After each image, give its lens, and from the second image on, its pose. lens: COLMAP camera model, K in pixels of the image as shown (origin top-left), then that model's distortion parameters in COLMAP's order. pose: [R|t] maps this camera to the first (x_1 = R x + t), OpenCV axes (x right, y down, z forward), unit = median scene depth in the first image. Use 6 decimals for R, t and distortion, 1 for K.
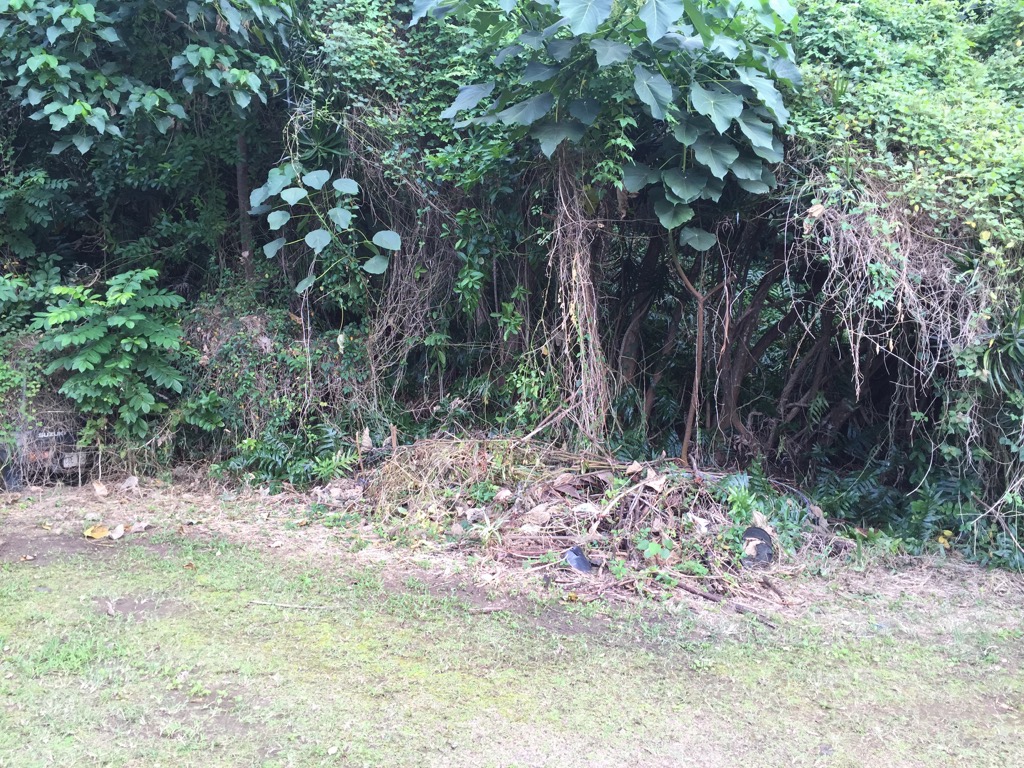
lens RADIAL K [[862.8, 0, 510.2], [0, 862.8, 384.2], [0, 0, 1]] dist [0.050458, -0.044819]
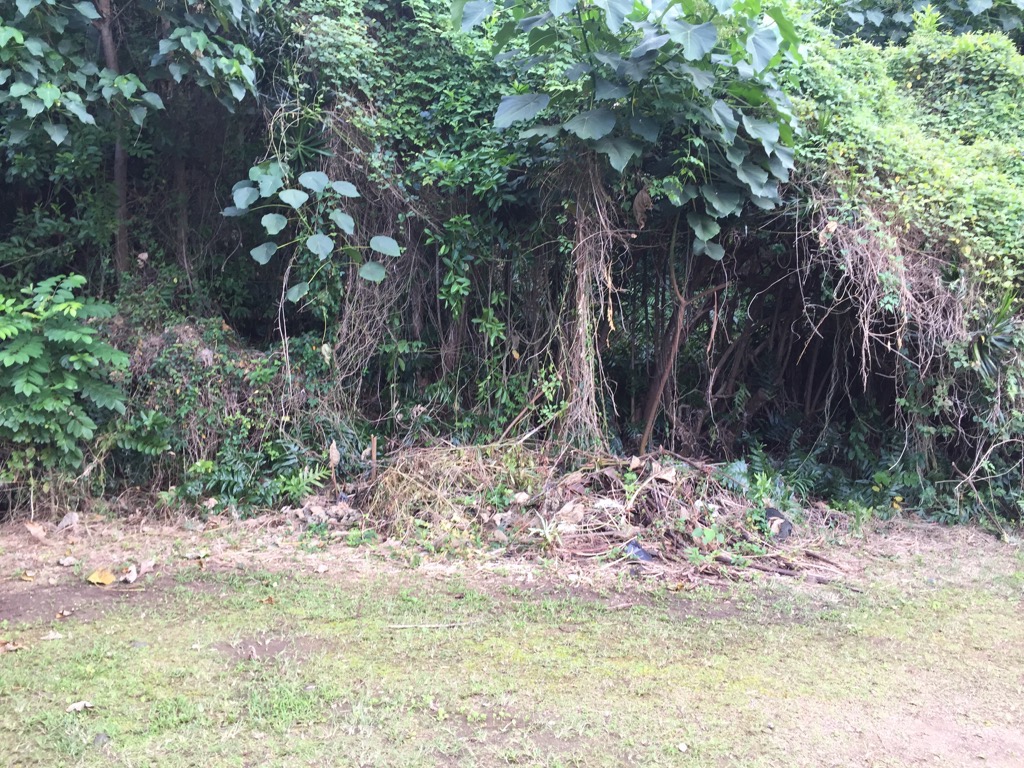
lens RADIAL K [[862.8, 0, 531.6], [0, 862.8, 386.7], [0, 0, 1]] dist [0.050458, -0.044819]
pose [[0.950253, -0.041208, 0.308742, -0.294403], [0.039583, 0.999150, 0.011529, -0.013781], [-0.308954, 0.001265, 0.951076, 0.027102]]
